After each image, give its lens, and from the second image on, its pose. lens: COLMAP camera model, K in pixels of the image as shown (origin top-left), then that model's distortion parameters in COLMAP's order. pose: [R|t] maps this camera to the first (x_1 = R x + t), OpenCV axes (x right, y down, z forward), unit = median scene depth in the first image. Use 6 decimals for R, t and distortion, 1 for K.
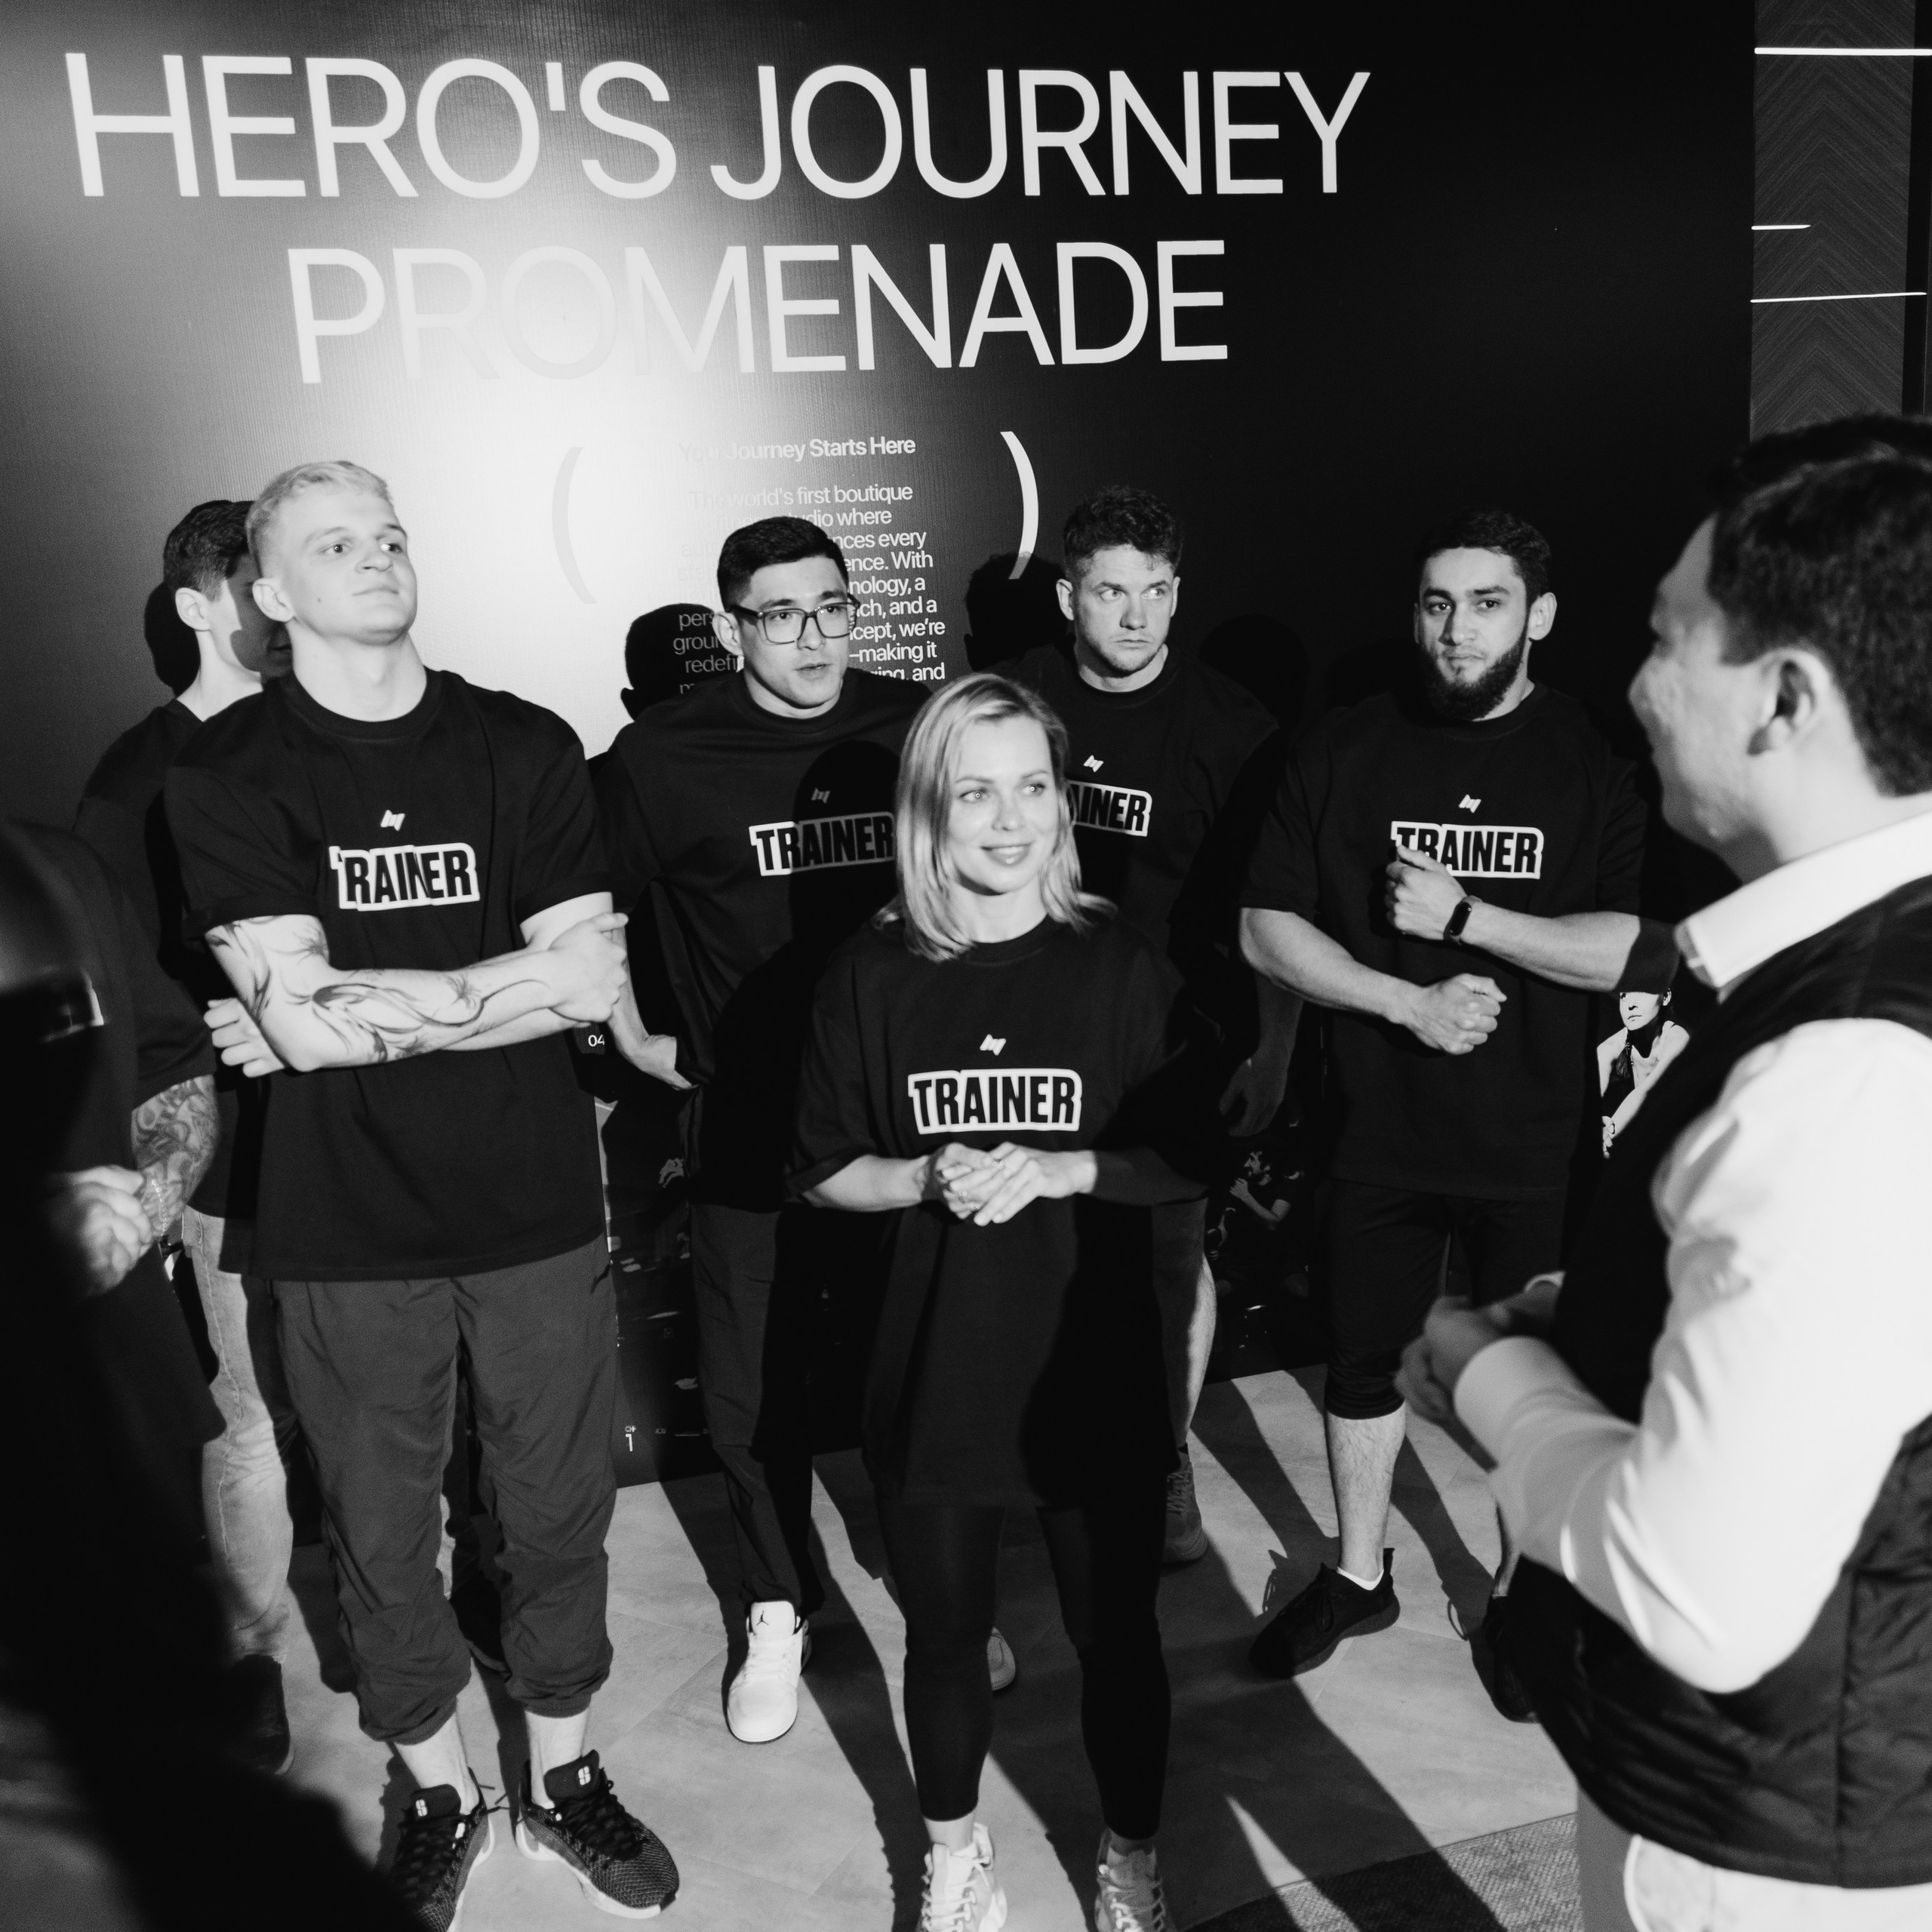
lens RADIAL K [[1994.1, 0, 1010.3], [0, 1994.1, 975.2], [0, 0, 1]] dist [0.000563, 0.000000]
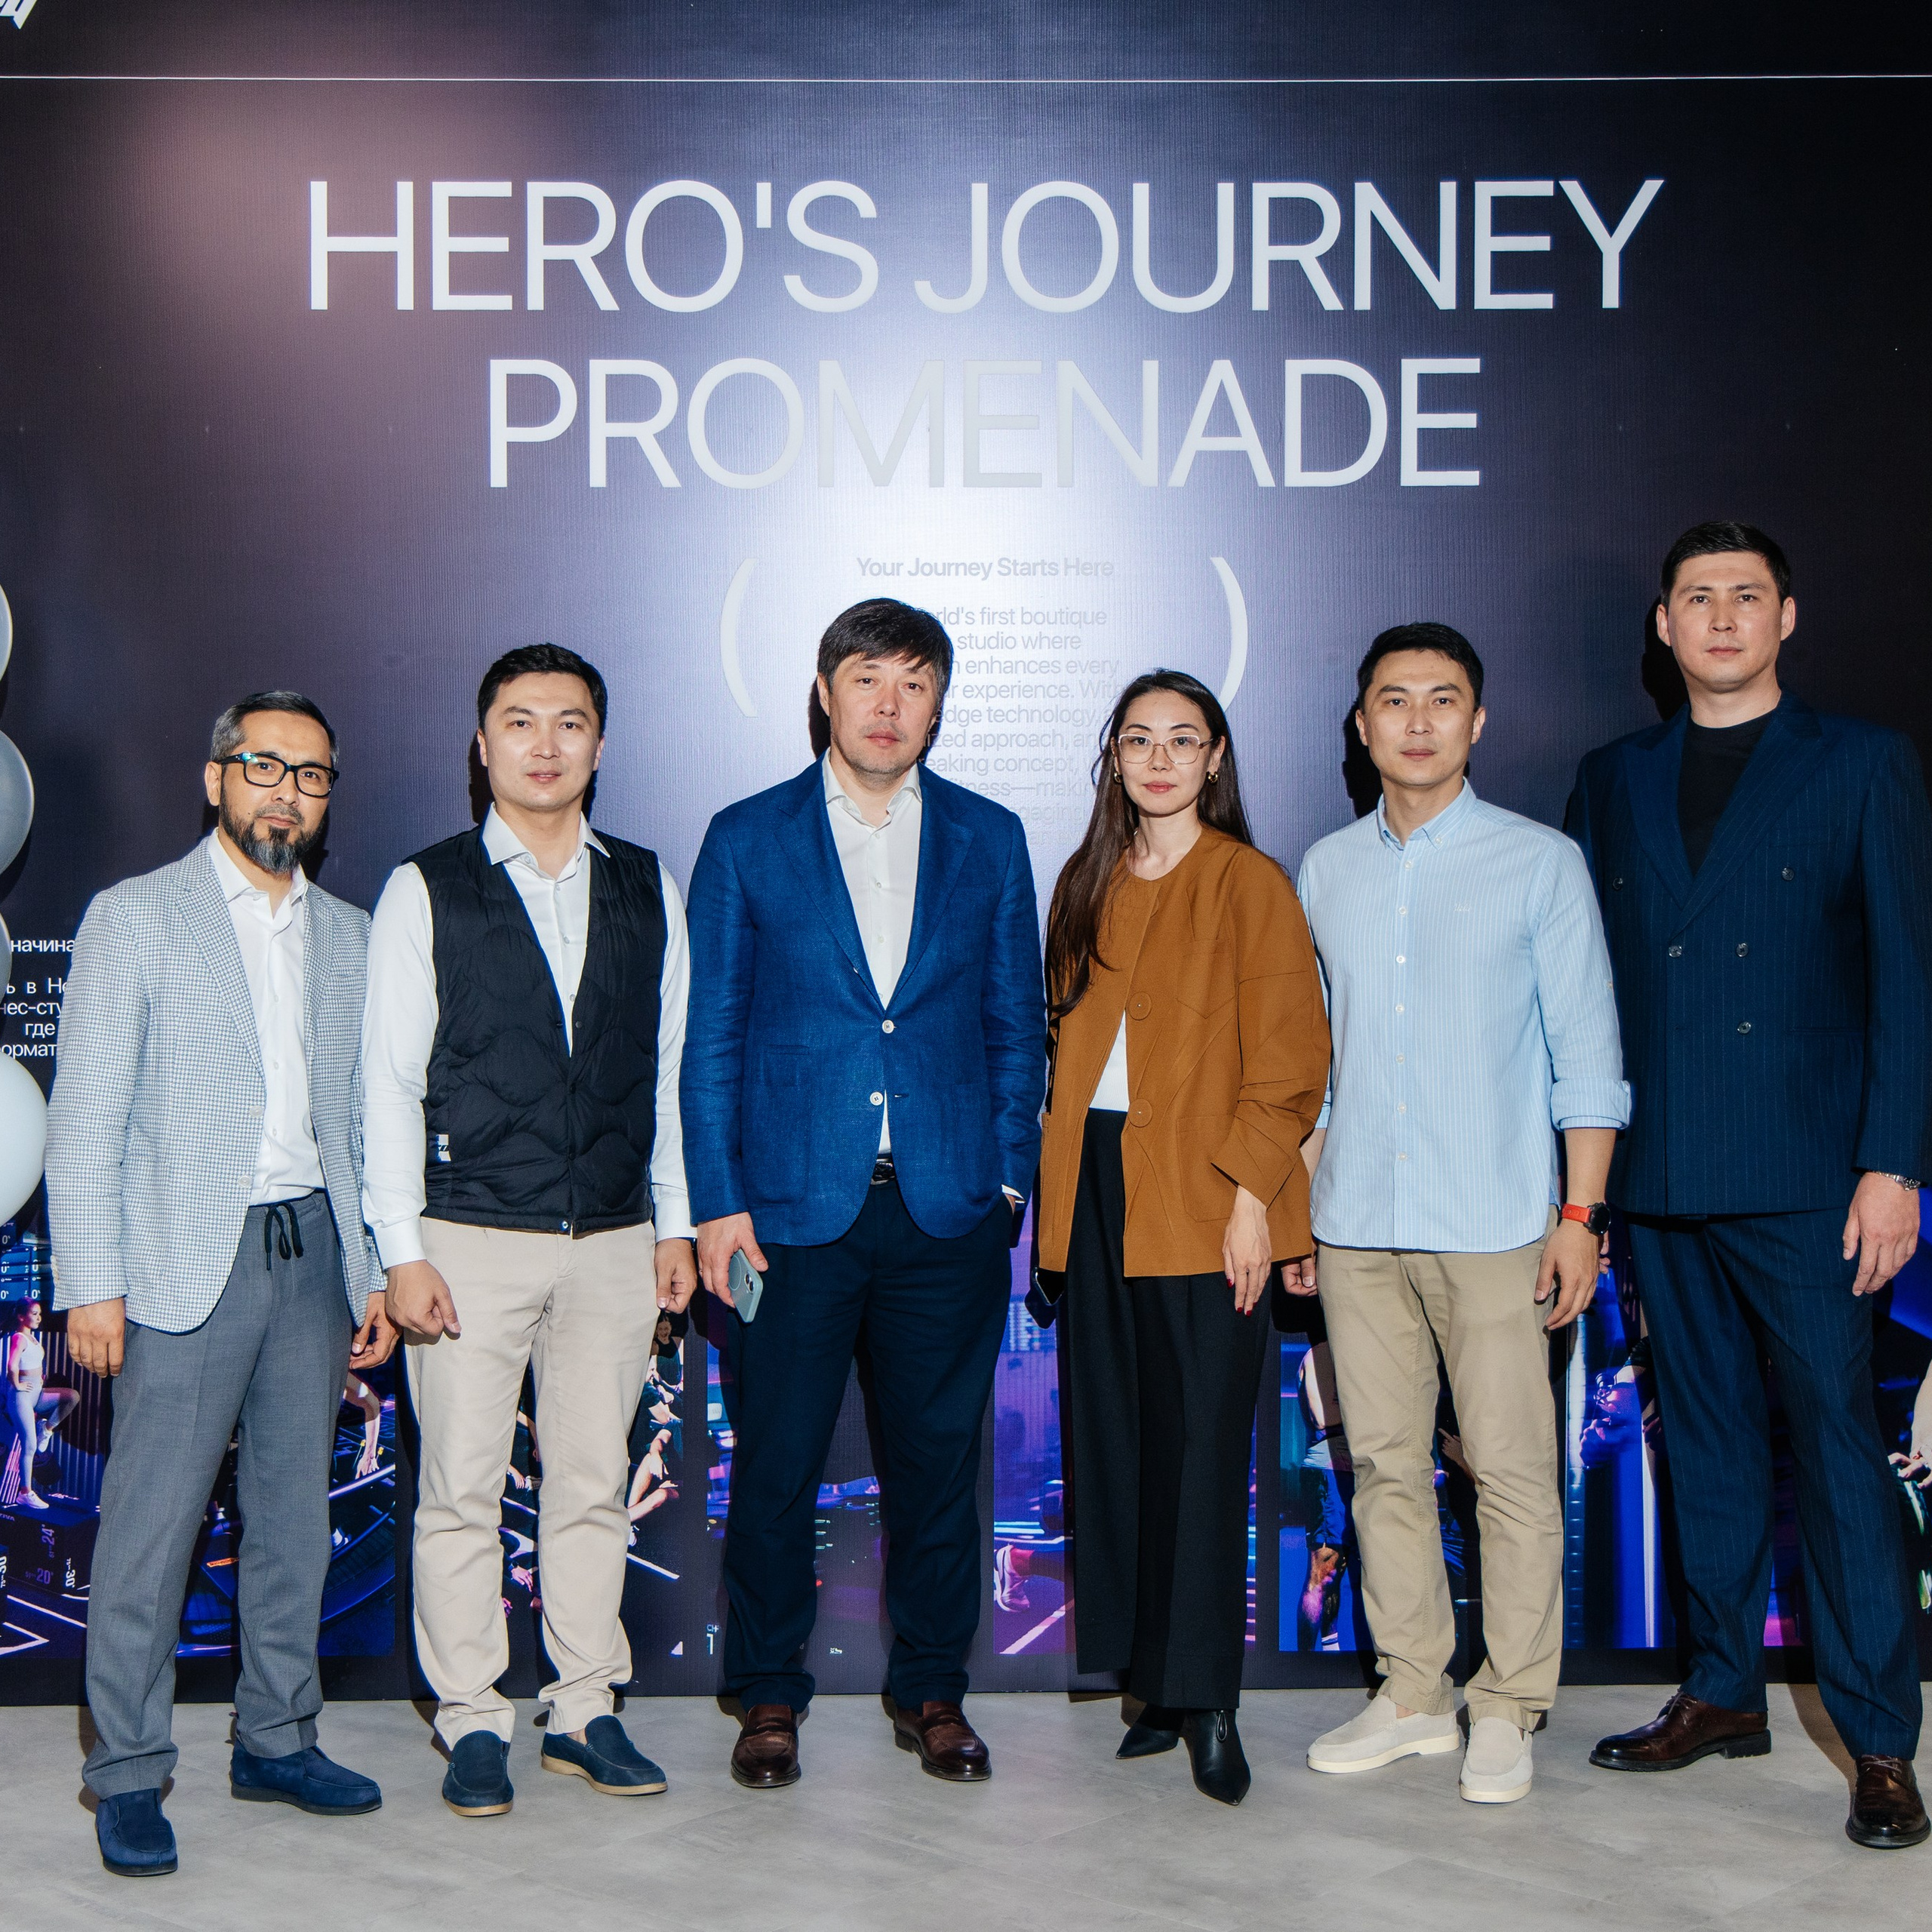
lens RADIAL K [[3200.4, 0, 985.5], [0, 3200.4, 970.7], [0, 0, 1]] dist [-0.001460, 0.000000]
pose [[0.961815, 0.059597, -0.267133, 0.302131], [-0.101233, 0.984253, -0.144905, 0.138274], [0.254290, 0.166415, 0.952703, -0.394604]]
